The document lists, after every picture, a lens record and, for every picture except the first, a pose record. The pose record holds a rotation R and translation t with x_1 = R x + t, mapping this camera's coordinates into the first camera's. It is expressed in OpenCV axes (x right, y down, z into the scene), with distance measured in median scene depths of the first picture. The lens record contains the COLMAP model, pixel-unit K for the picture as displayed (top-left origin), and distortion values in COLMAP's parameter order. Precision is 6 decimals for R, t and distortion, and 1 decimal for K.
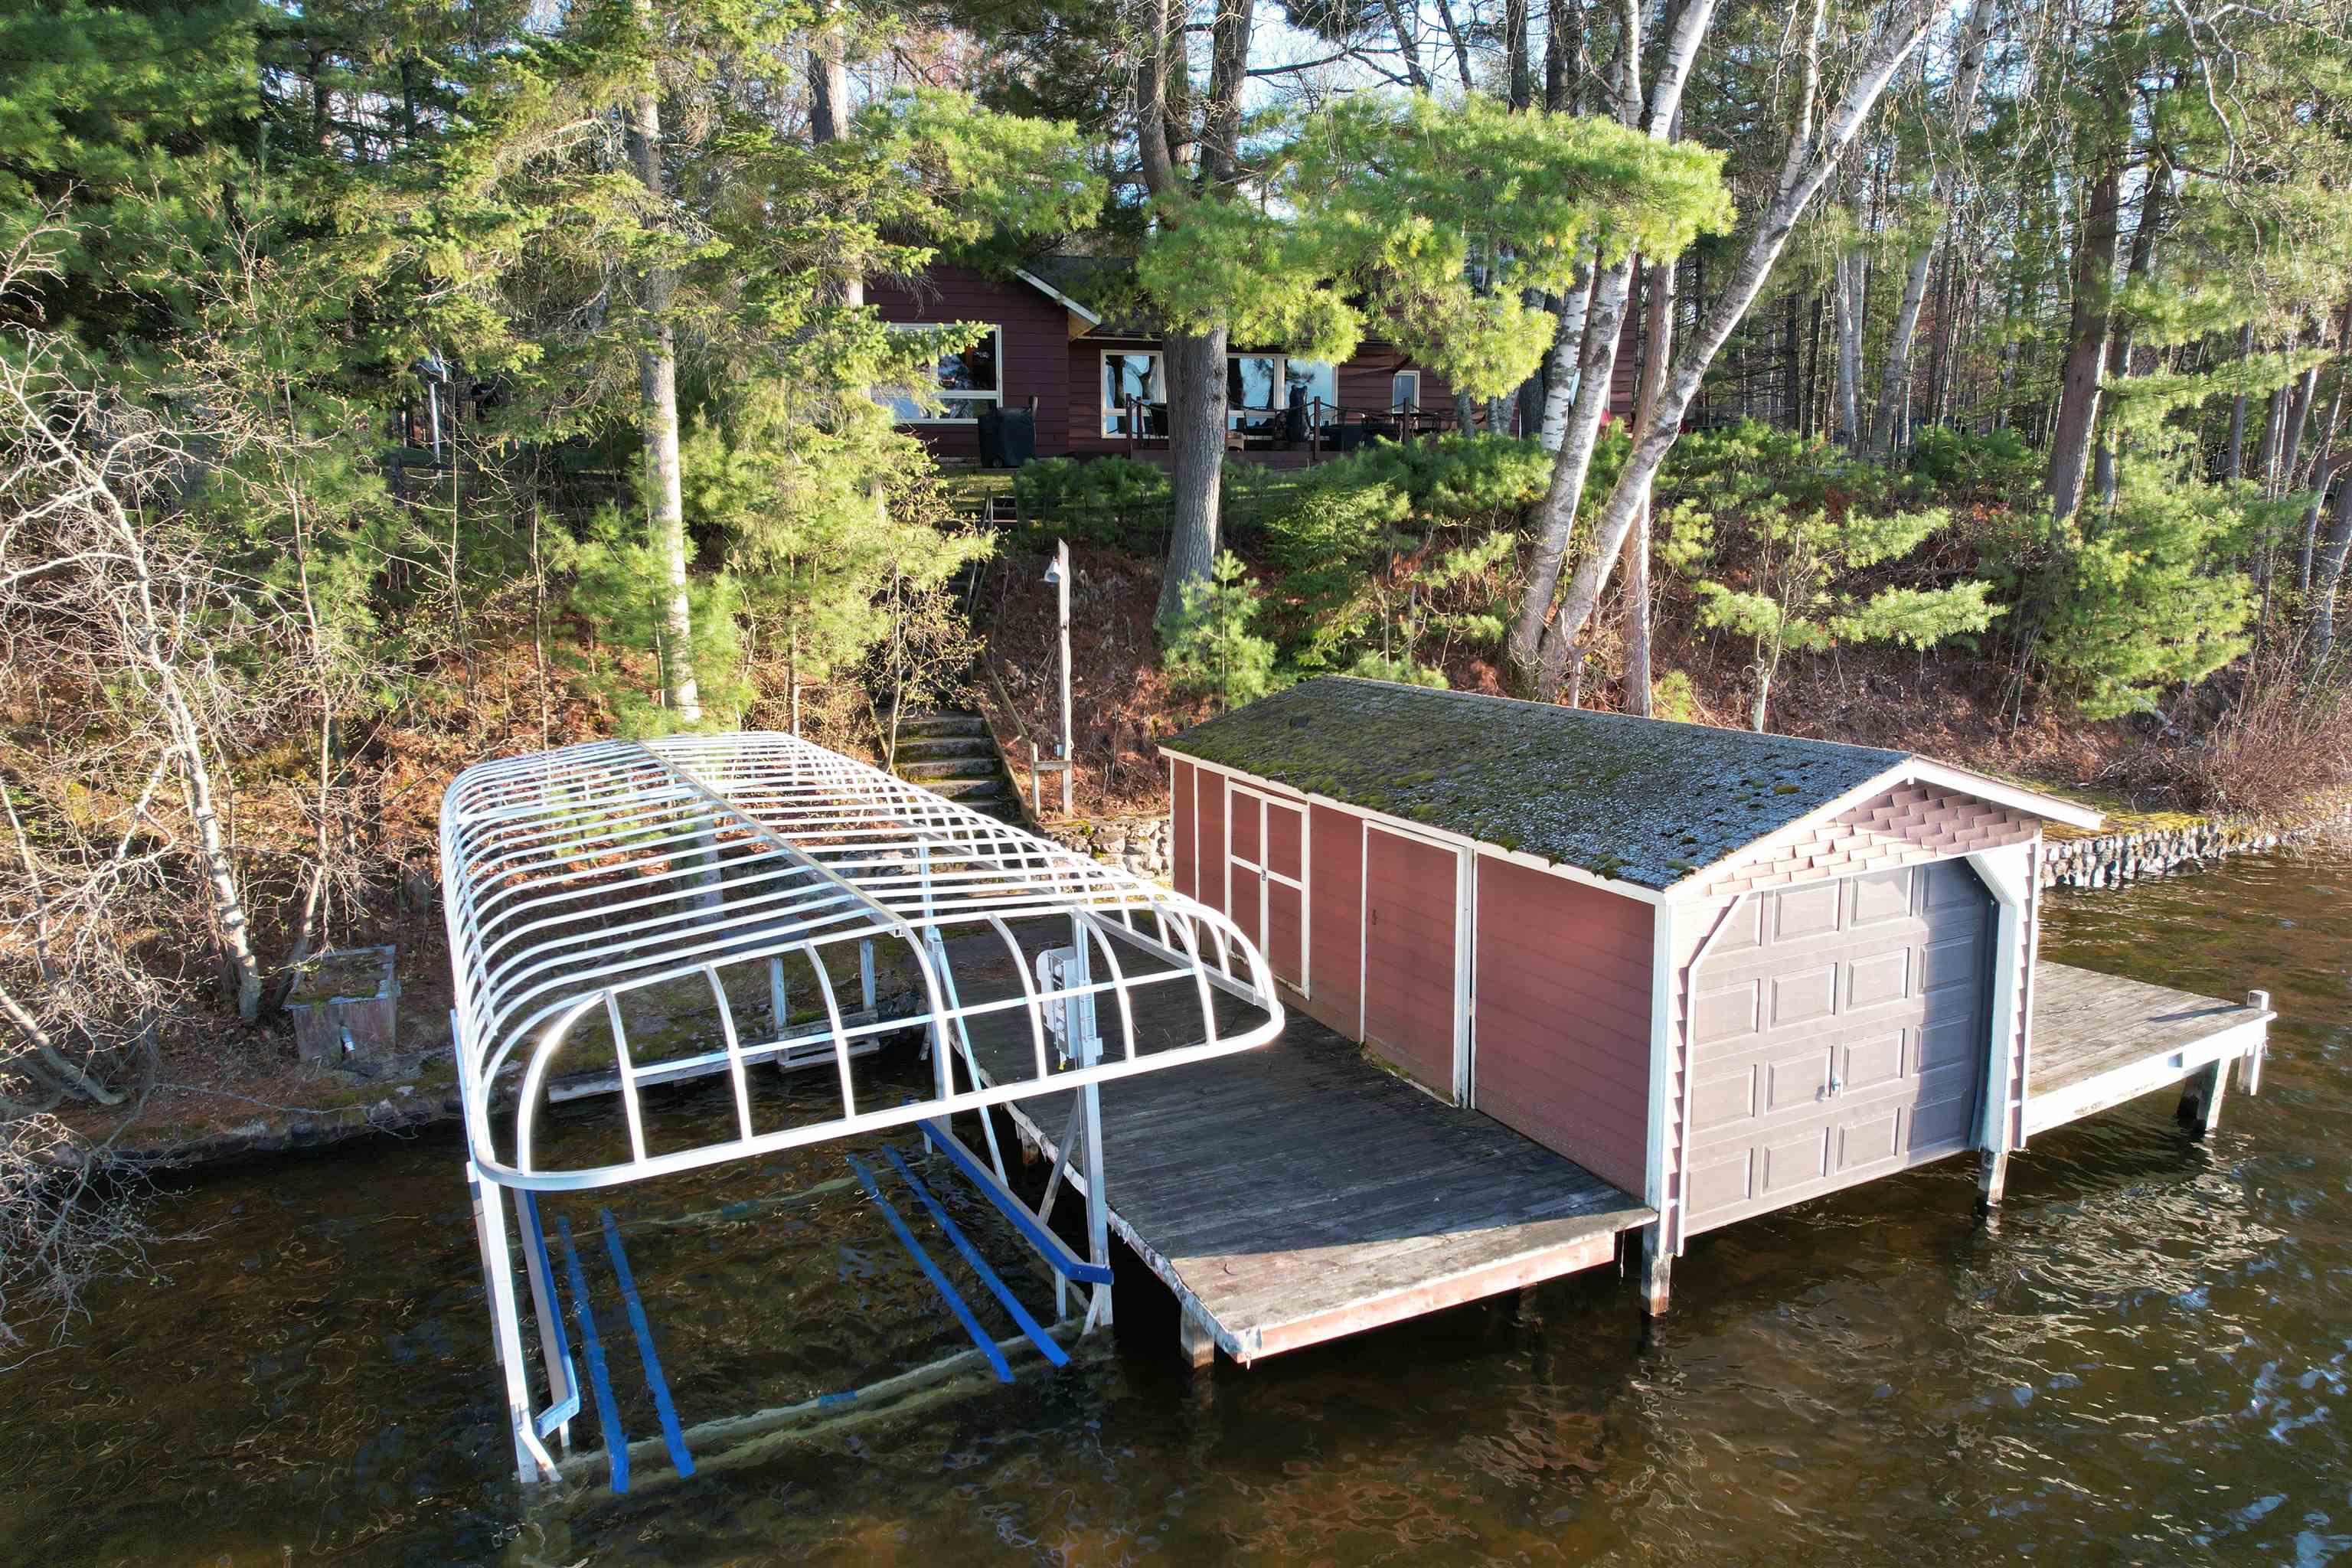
lens RADIAL K [[1511.4, 0, 1179.9], [0, 1511.4, 793.7], [0, 0, 1]] dist [-0.069277, 0.063915]
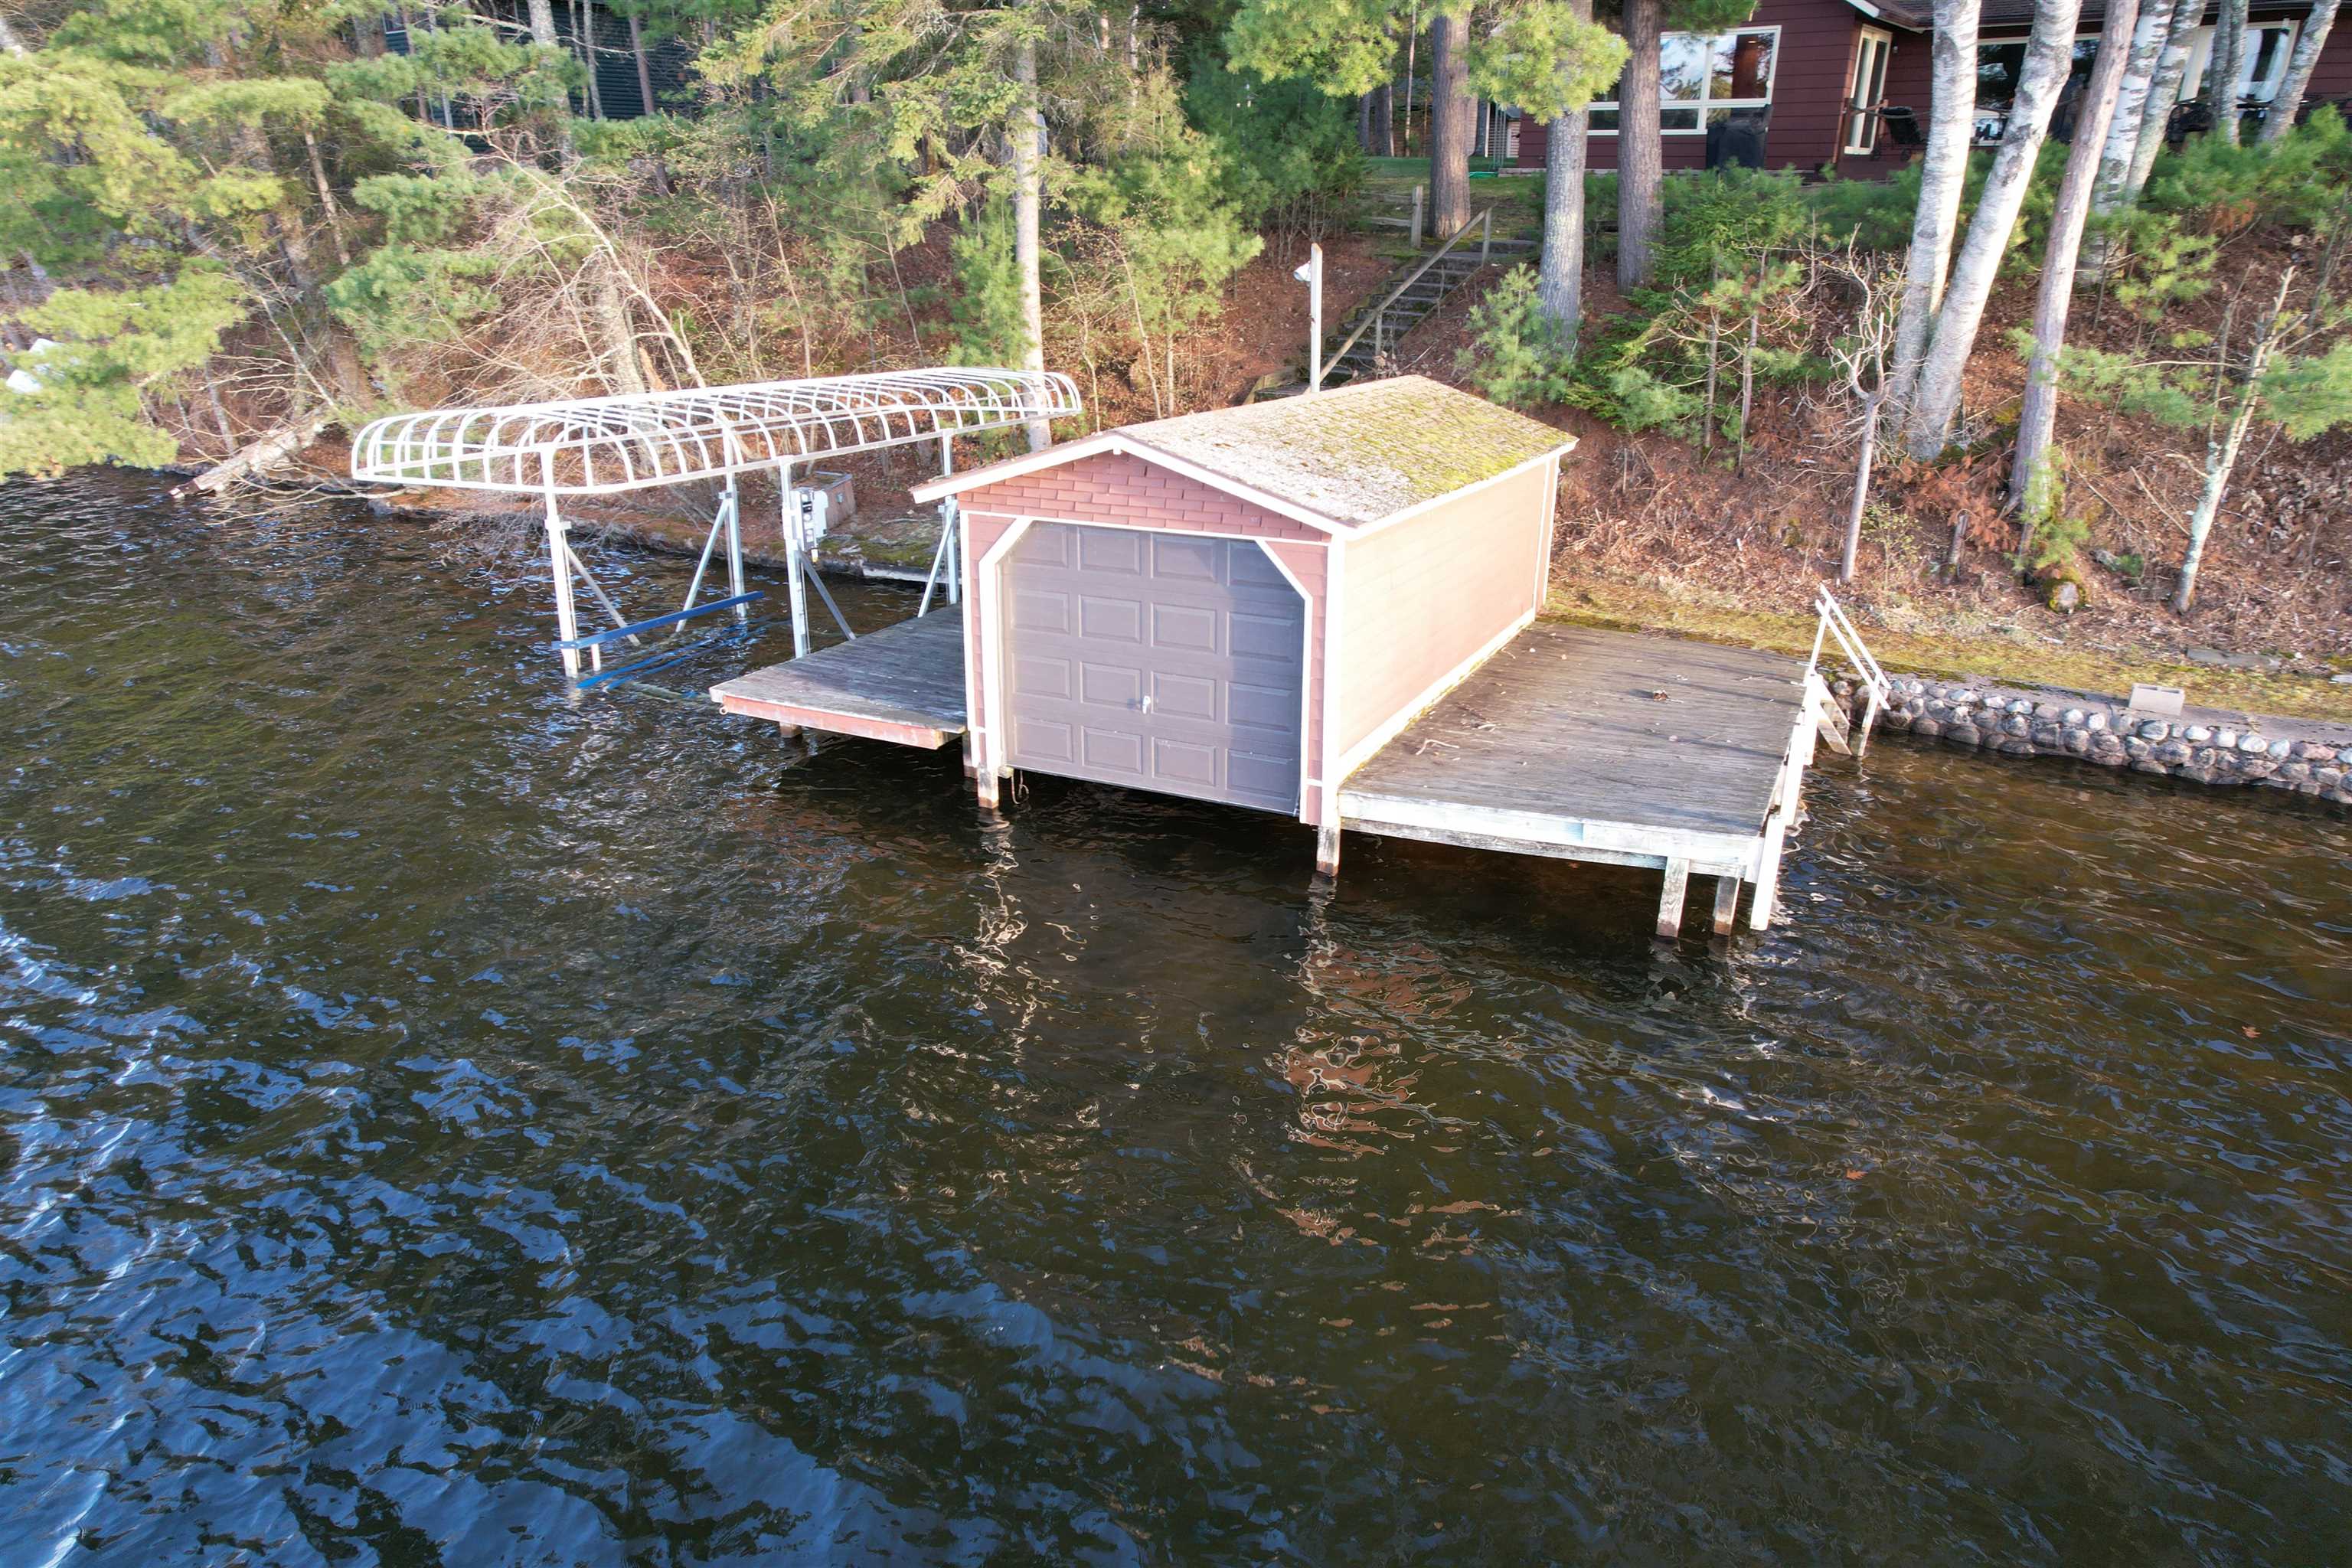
lens RADIAL K [[1511.4, 0, 1179.9], [0, 1511.4, 793.7], [0, 0, 1]] dist [-0.069277, 0.063915]
pose [[0.622391, 0.296937, -0.724195, 1.344016], [-0.157575, 0.953836, 0.255671, -0.059569], [0.766681, -0.045012, 0.640448, 0.193692]]
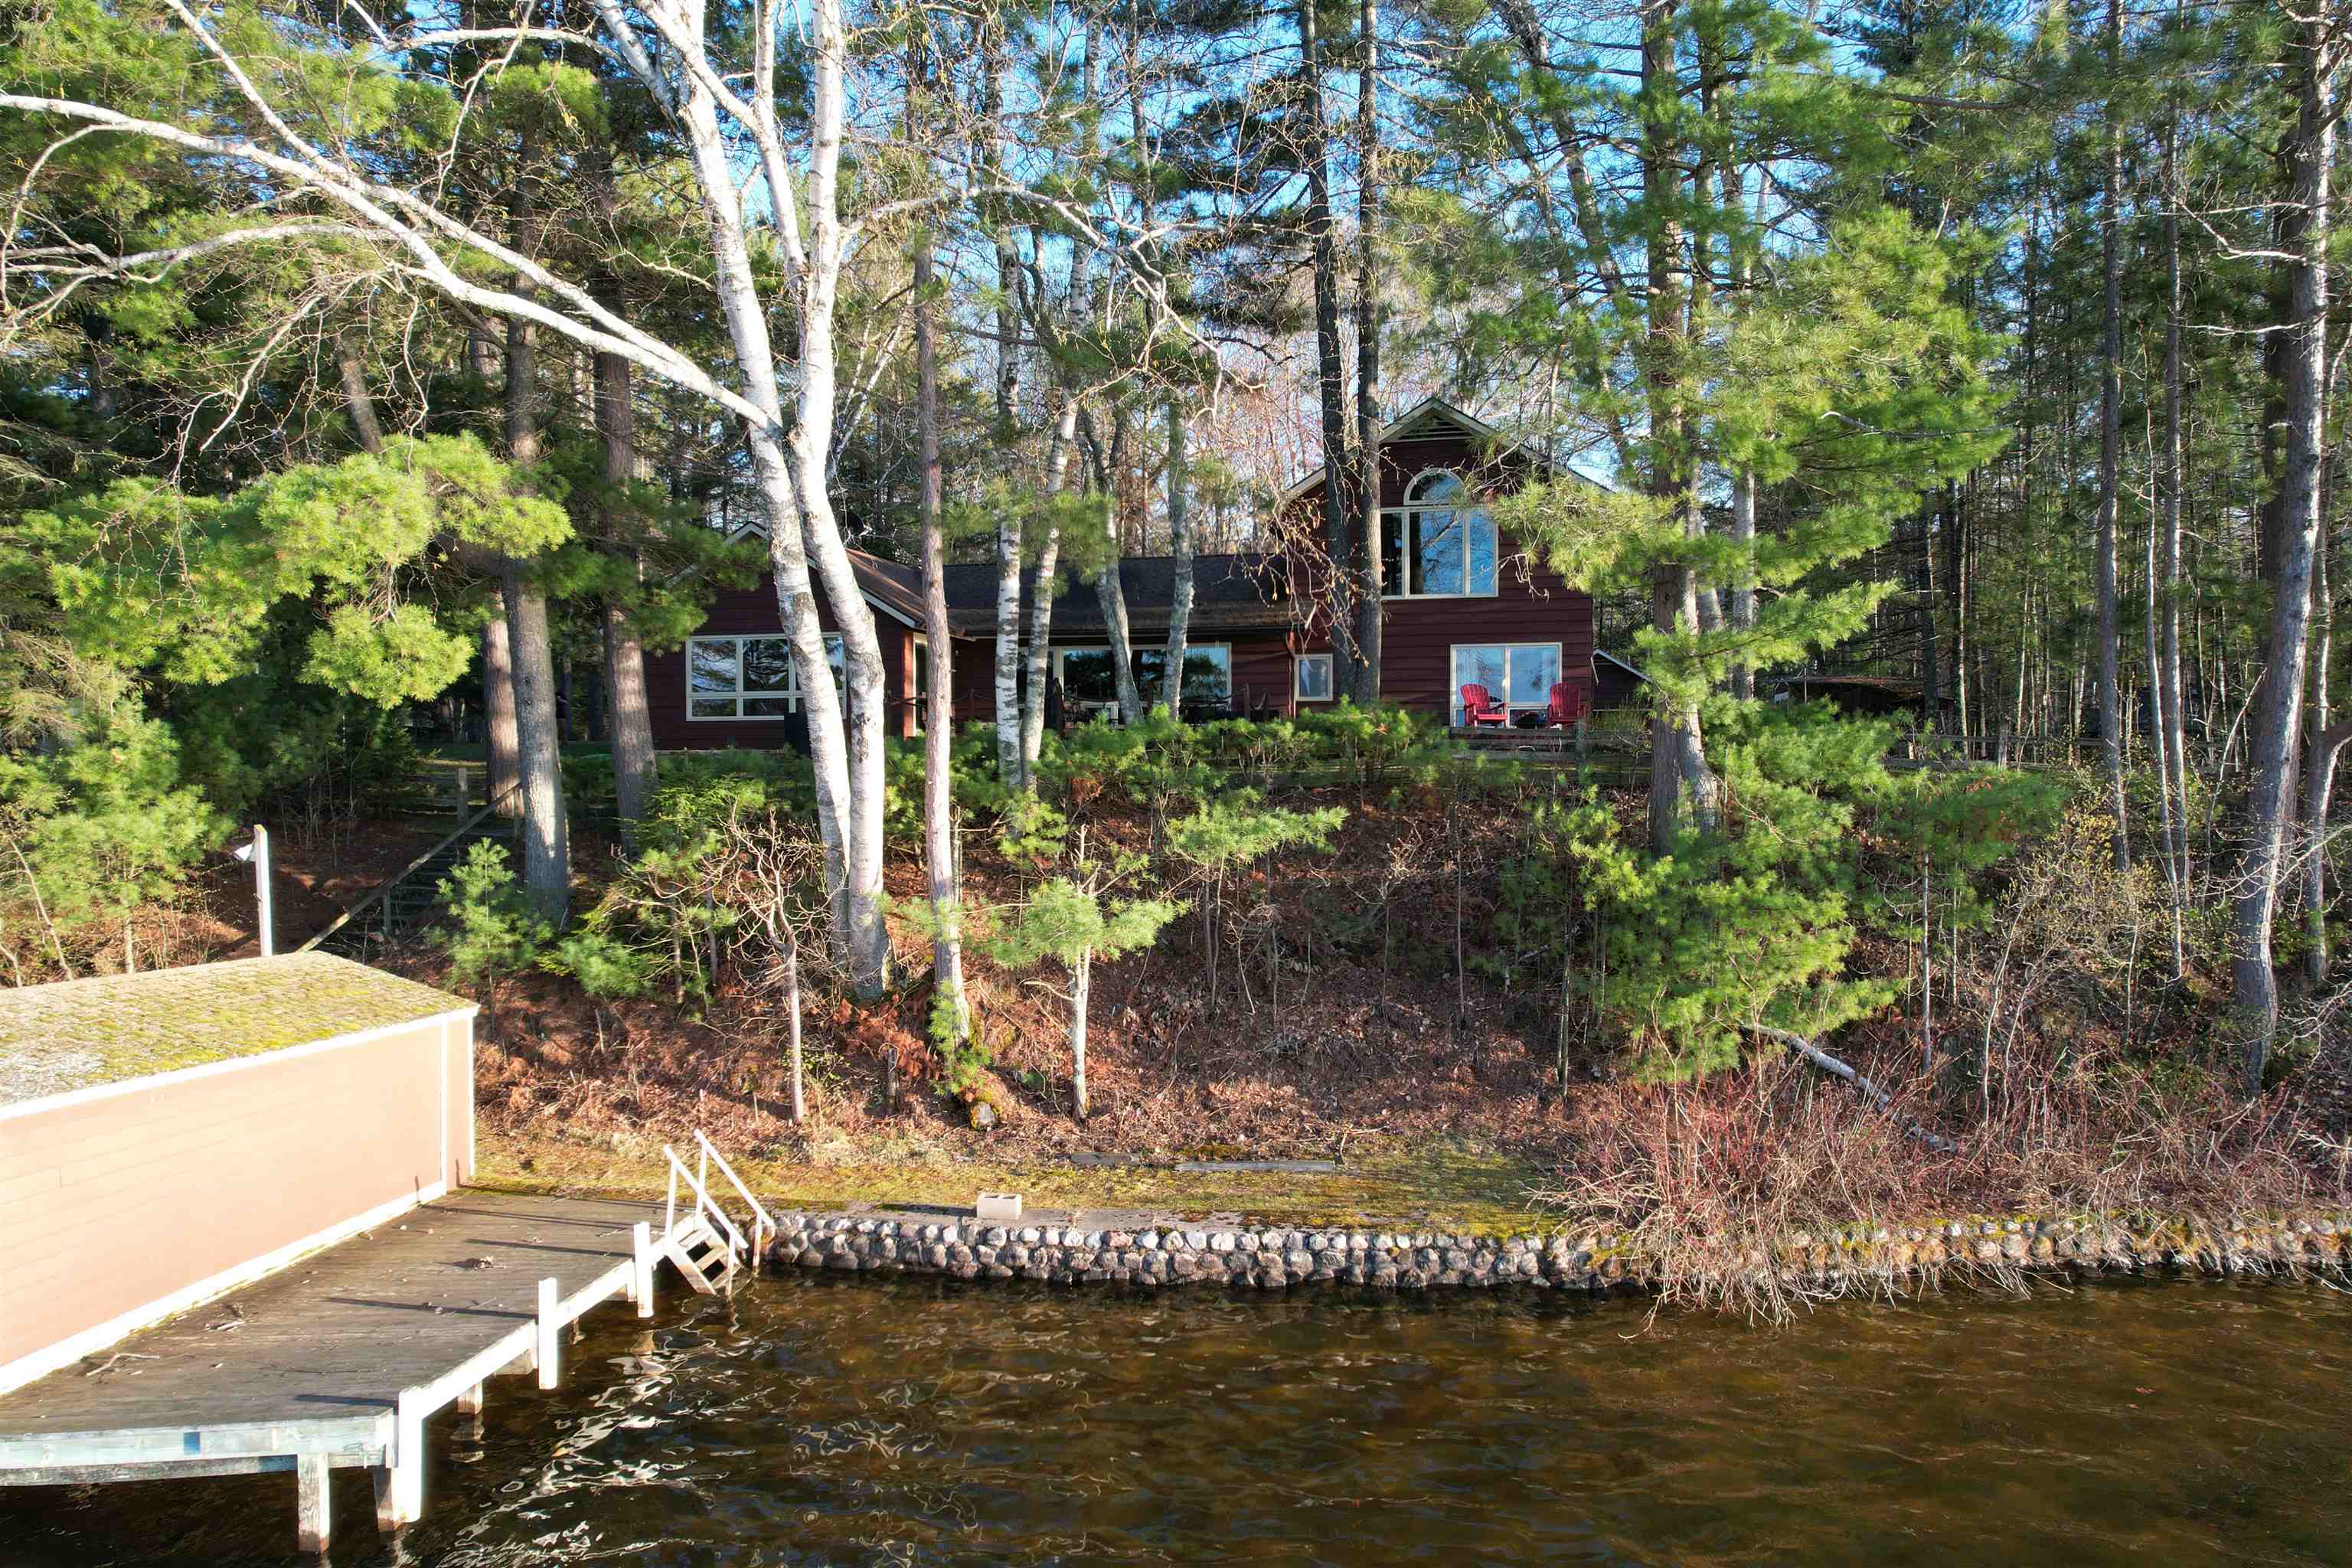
lens RADIAL K [[1511.4, 0, 1179.9], [0, 1511.4, 793.7], [0, 0, 1]] dist [-0.069277, 0.063915]
pose [[0.880130, 0.007693, -0.474670, 1.752512], [-0.092525, 0.983474, -0.155621, -0.122242], [0.465629, 0.180886, 0.866297, 0.495326]]
